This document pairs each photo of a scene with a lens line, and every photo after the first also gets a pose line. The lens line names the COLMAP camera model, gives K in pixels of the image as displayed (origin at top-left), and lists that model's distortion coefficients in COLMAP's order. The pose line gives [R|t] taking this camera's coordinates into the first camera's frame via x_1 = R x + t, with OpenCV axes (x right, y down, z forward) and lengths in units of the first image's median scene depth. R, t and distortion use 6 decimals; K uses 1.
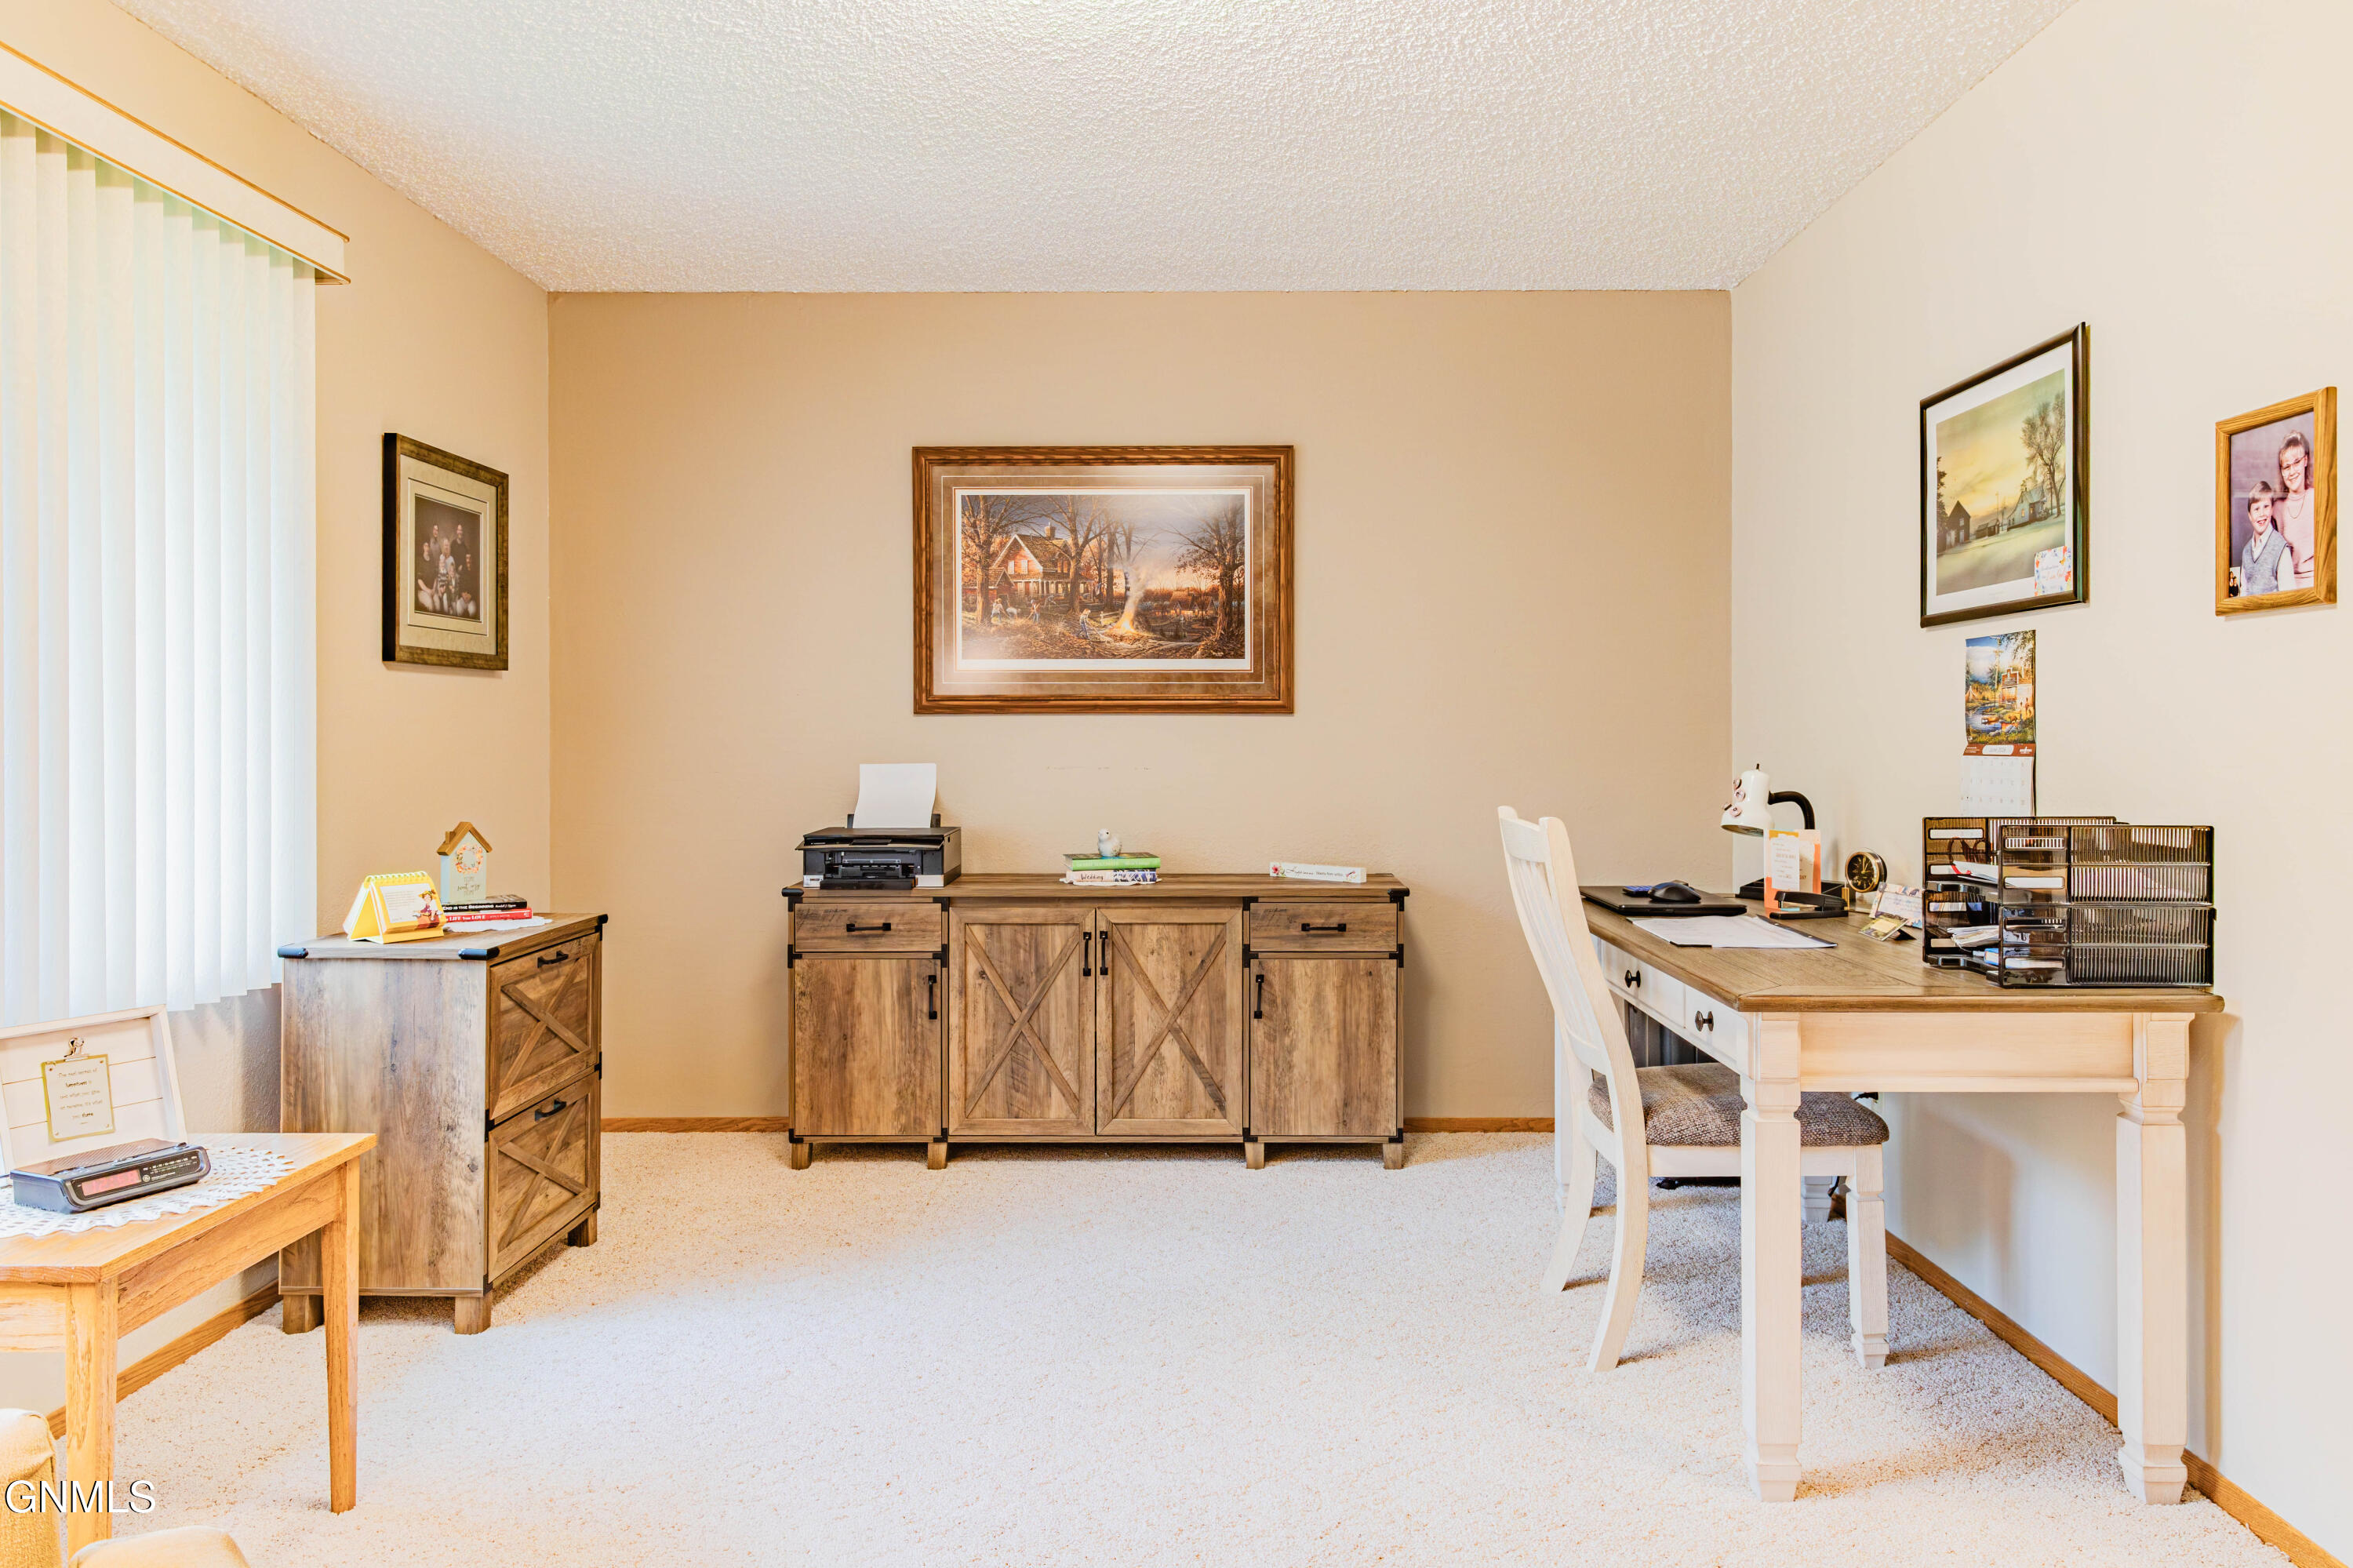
lens RADIAL K [[1600.6, 0, 1210.8], [0, 1600.6, 713.0], [0, 0, 1]] dist [-0.007069, -0.003958]
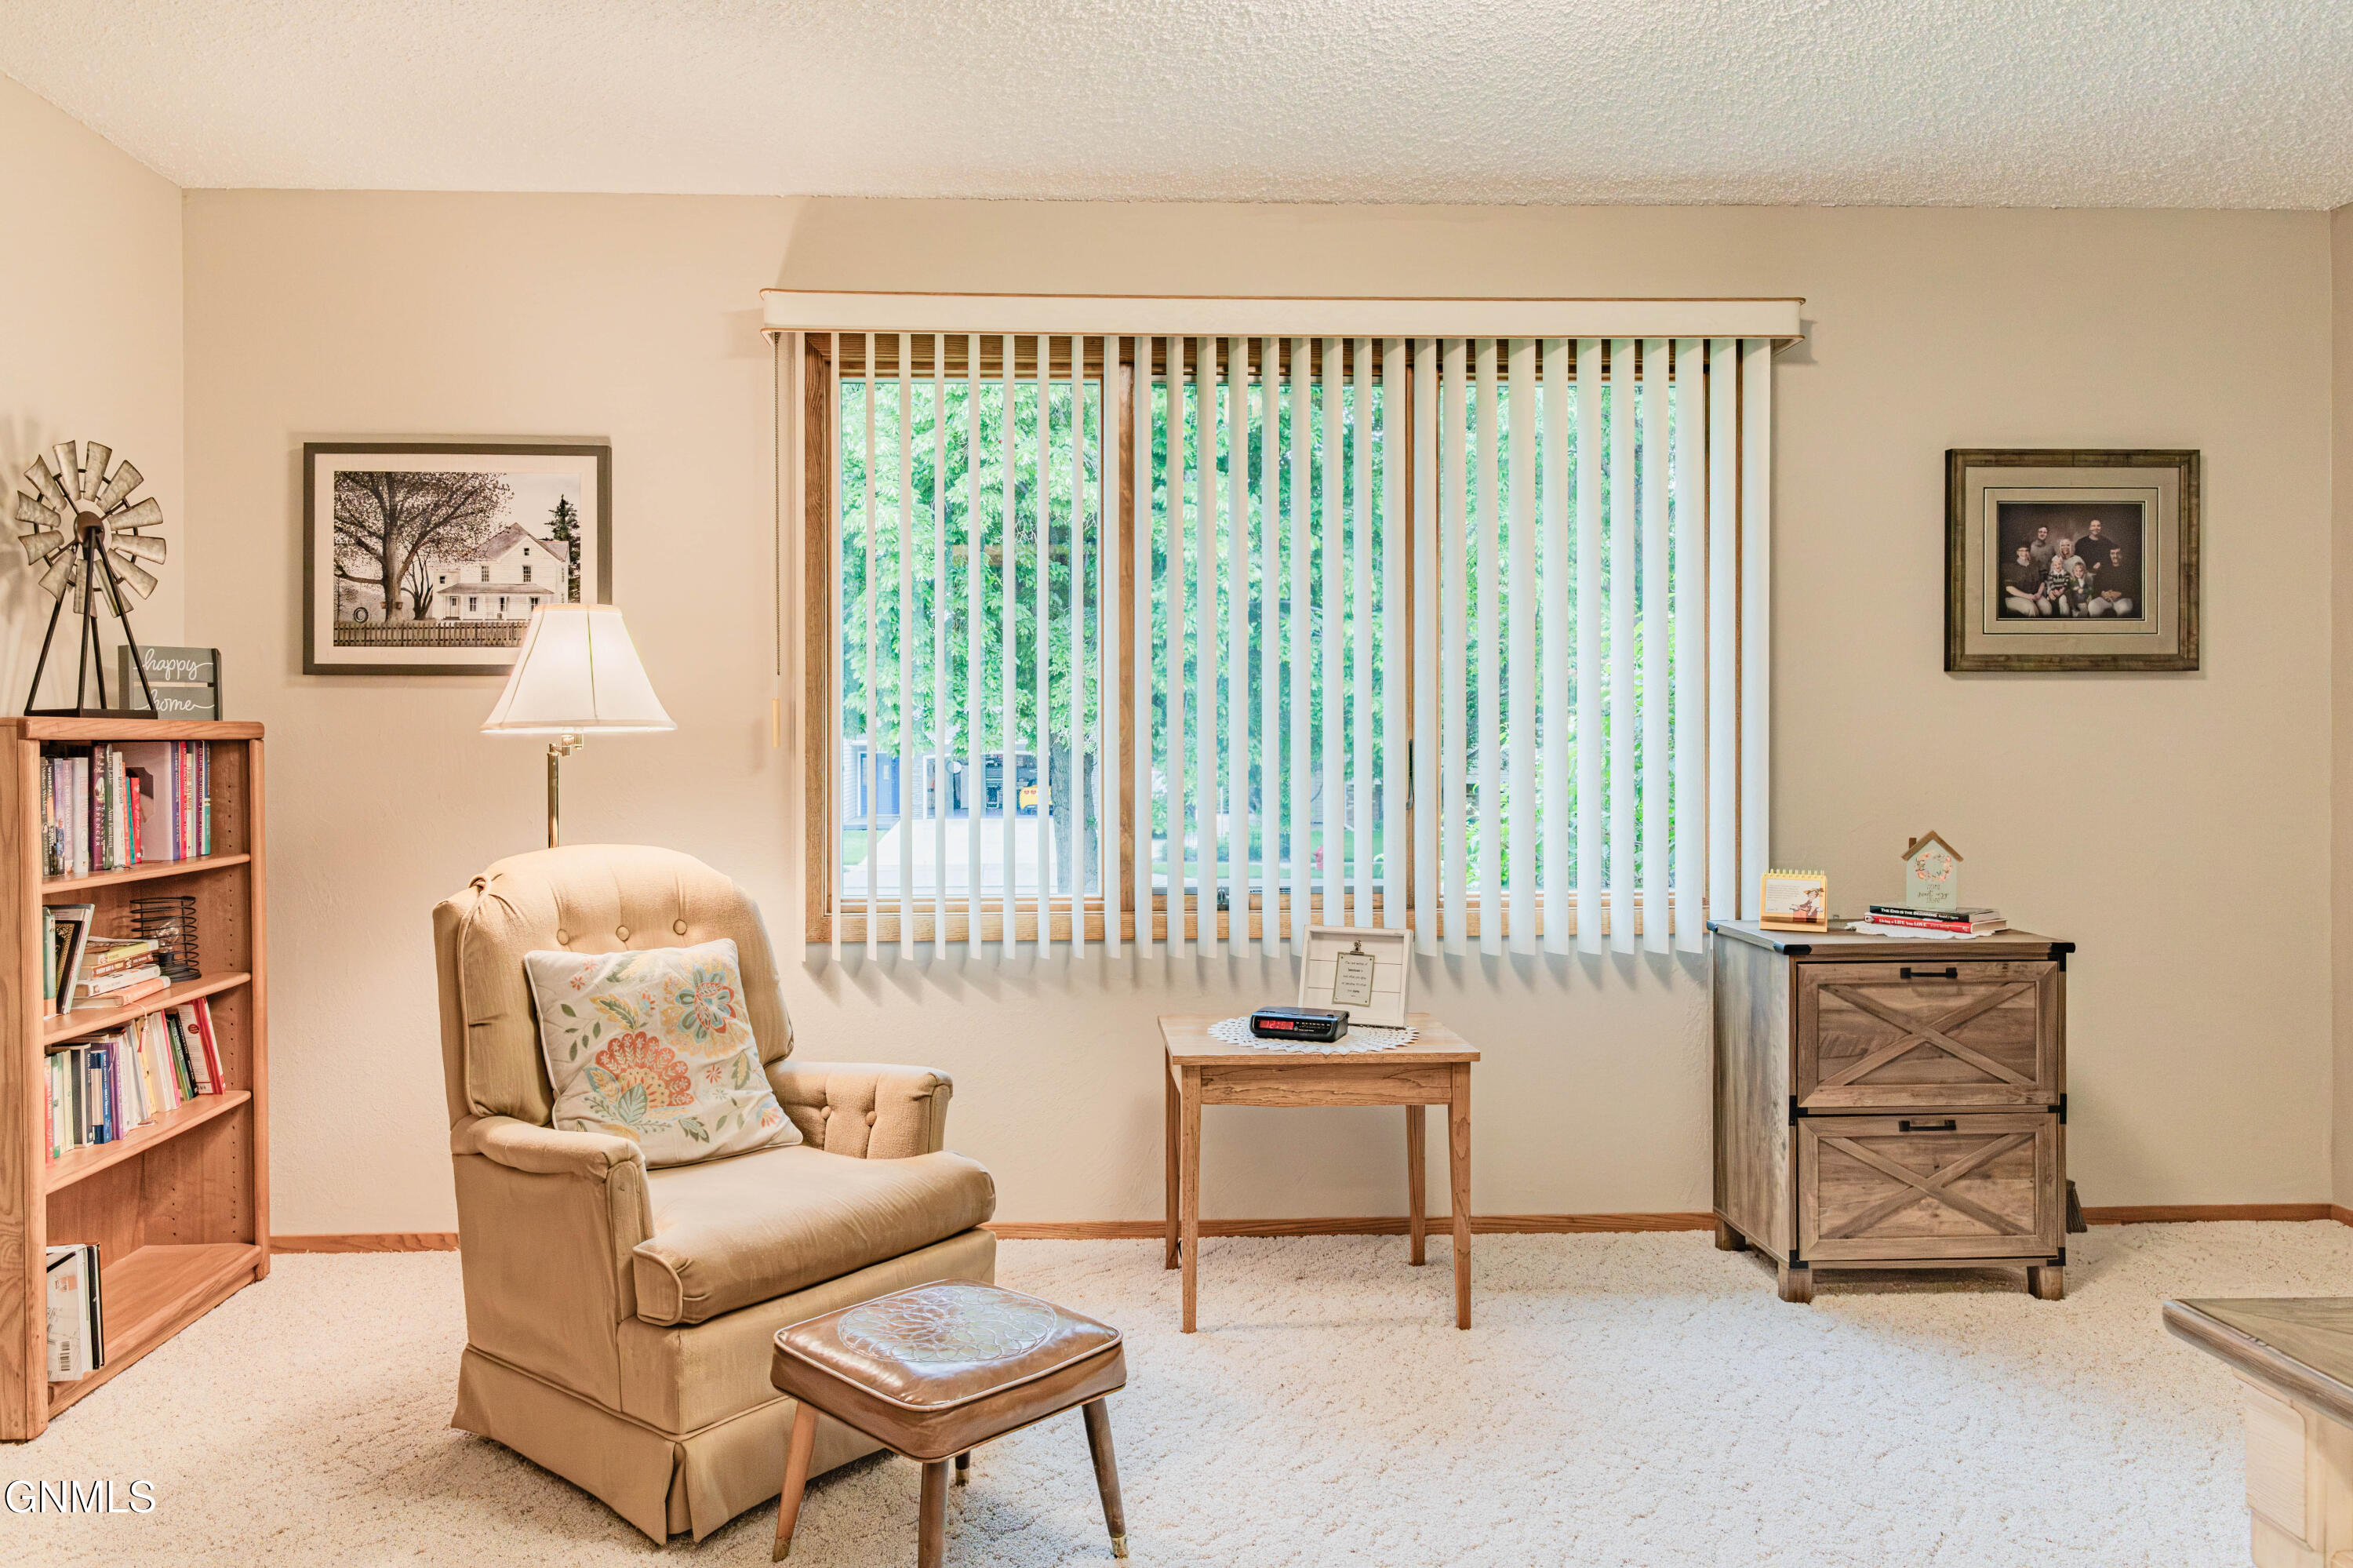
lens RADIAL K [[1622.5, 0, 1183.5], [0, 1622.5, 777.0], [0, 0, 1]] dist [0.008483, 0.003173]
pose [[0.059038, 0.021320, -0.998028, 0.527040], [0.013381, 0.999665, 0.022146, 0.005901], [0.998166, -0.014662, 0.058732, 0.468856]]
